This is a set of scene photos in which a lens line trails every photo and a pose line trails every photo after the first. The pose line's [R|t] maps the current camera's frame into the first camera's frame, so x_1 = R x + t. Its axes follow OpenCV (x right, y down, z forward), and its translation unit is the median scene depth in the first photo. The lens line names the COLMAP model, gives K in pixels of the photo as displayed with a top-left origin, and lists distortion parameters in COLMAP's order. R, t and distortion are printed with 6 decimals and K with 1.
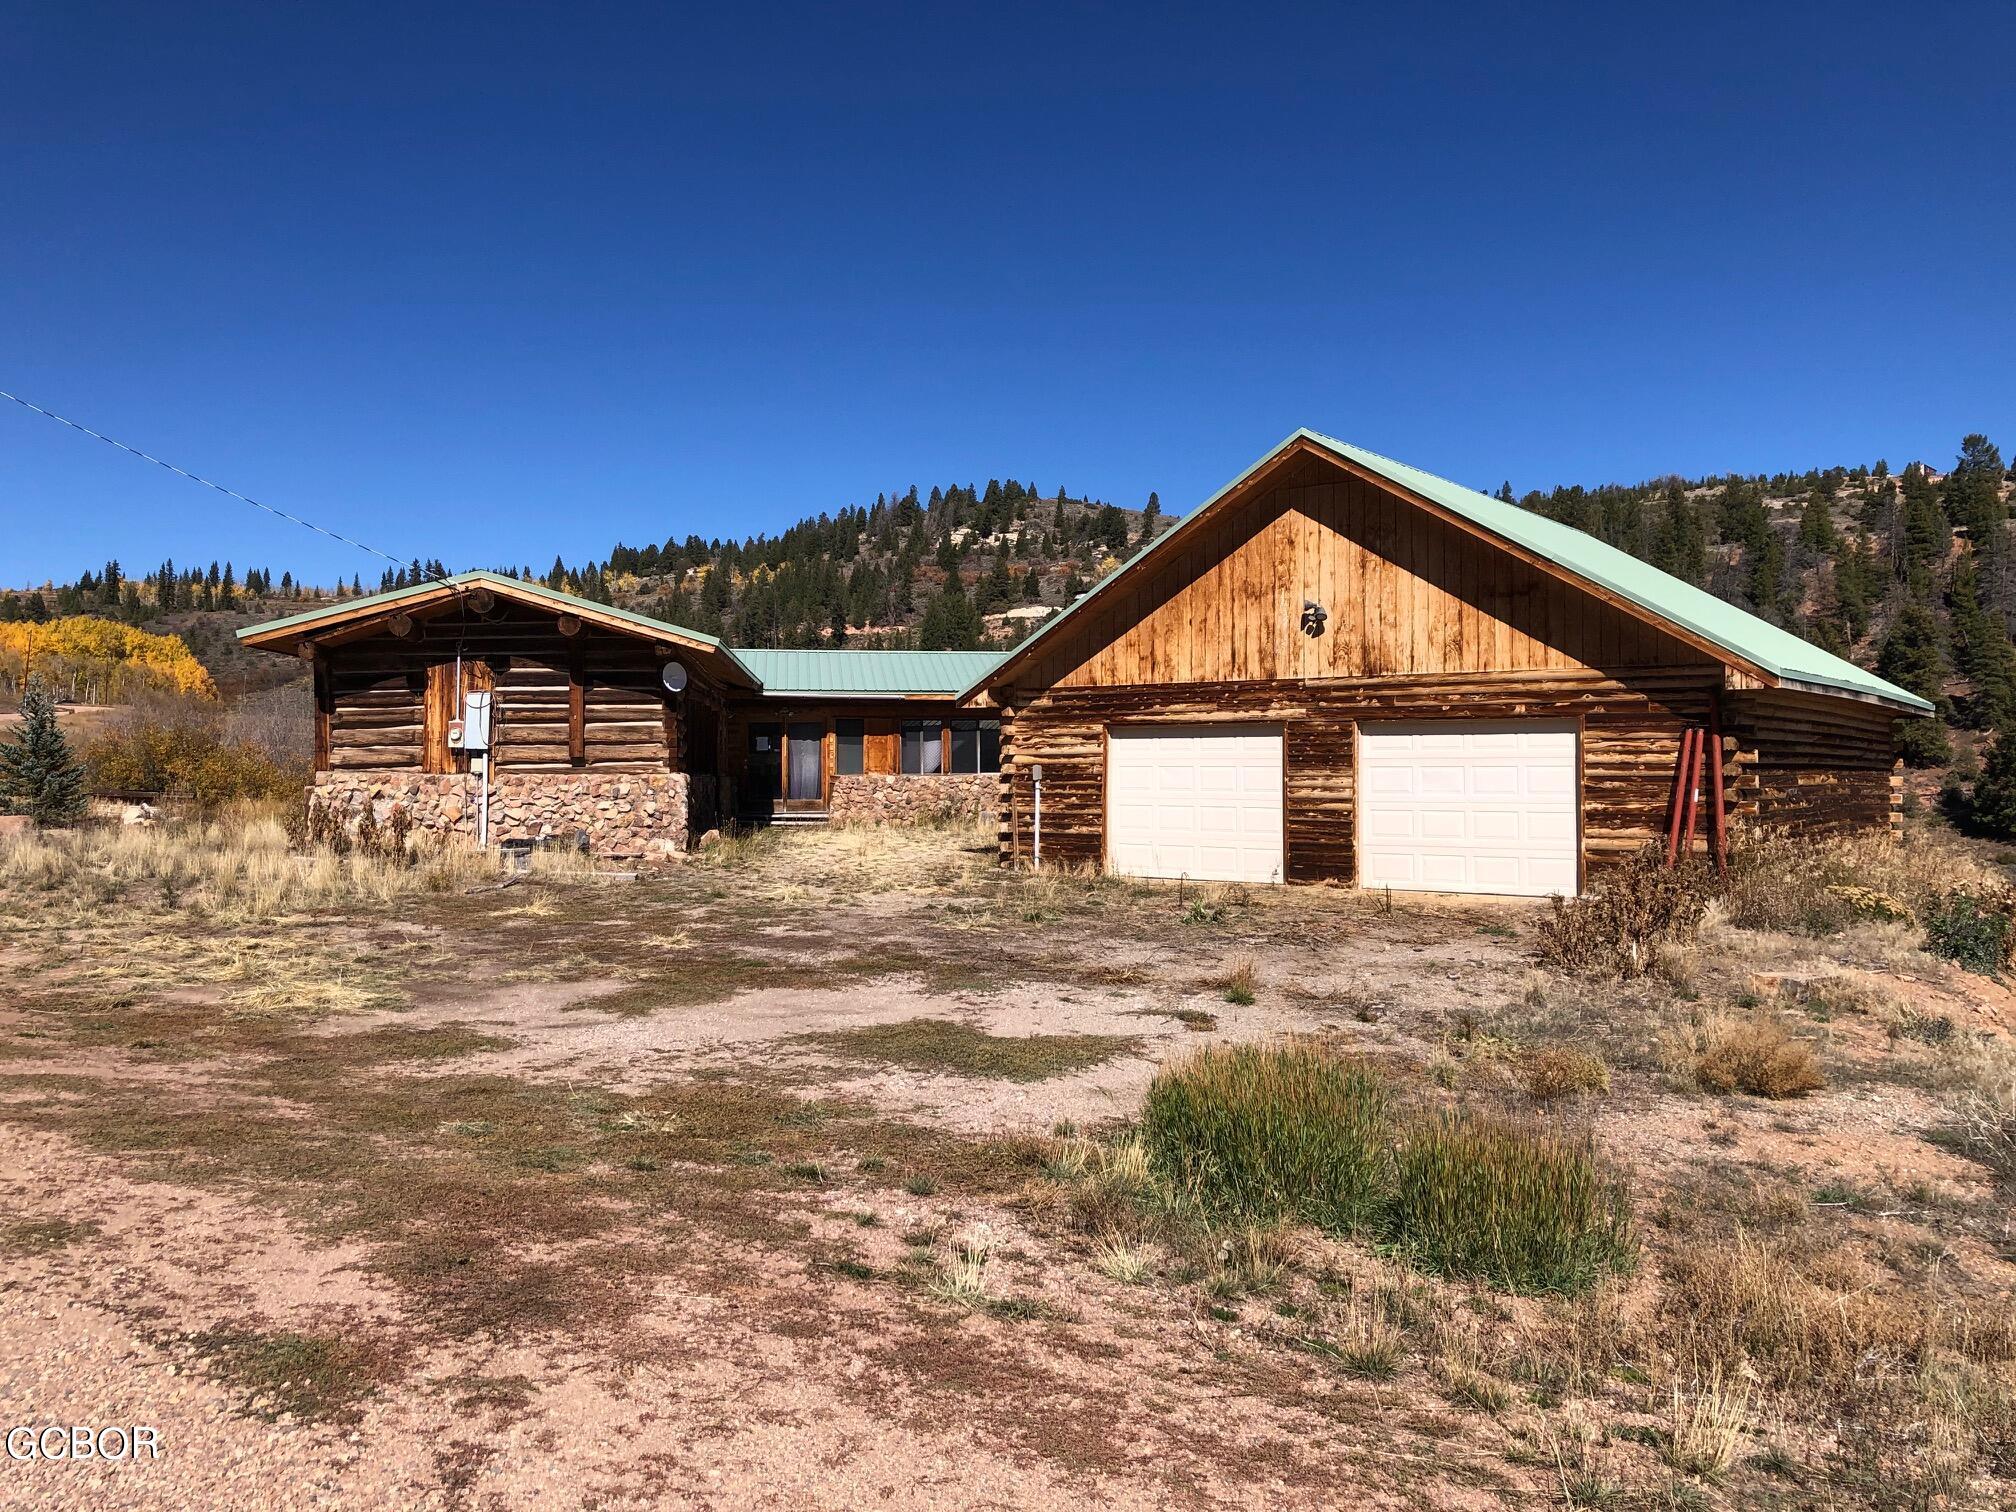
lens RADIAL K [[1647.3, 0, 1010.5], [0, 1647.3, 751.9], [0, 0, 1]] dist [0.068758, -0.125978]
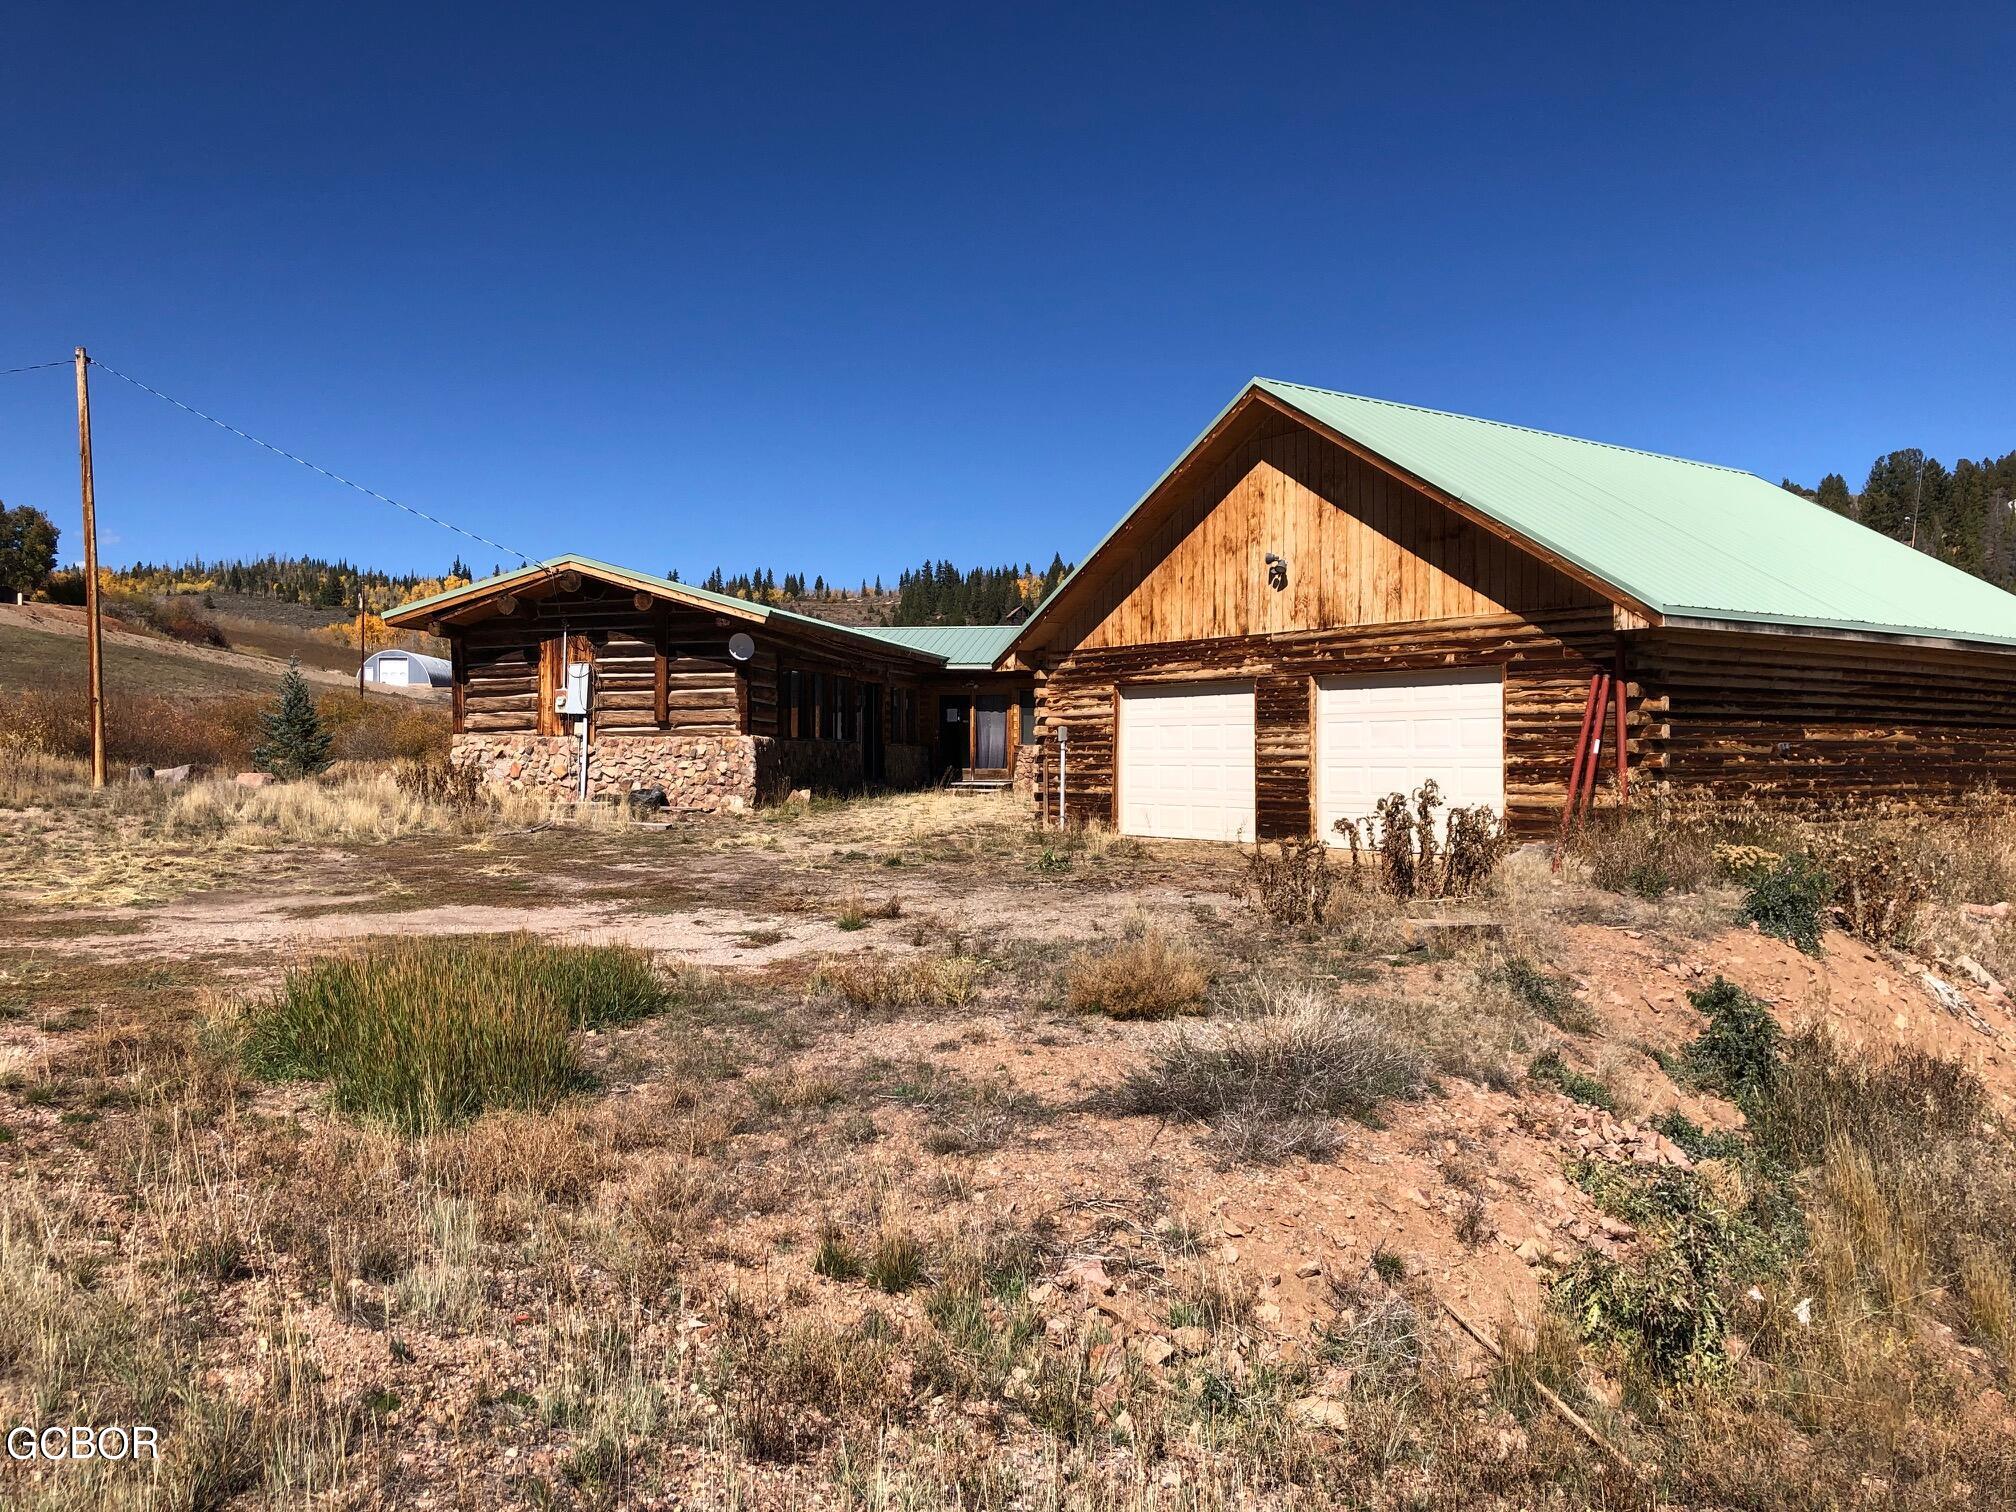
lens RADIAL K [[1647.3, 0, 1016.8], [0, 1647.3, 761.7], [0, 0, 1]] dist [0.068758, -0.125978]
pose [[0.955159, 0.001367, -0.296089, 0.299399], [0.002376, 0.999922, 0.012280, 0.017815], [0.296083, -0.012432, 0.955081, 0.017343]]
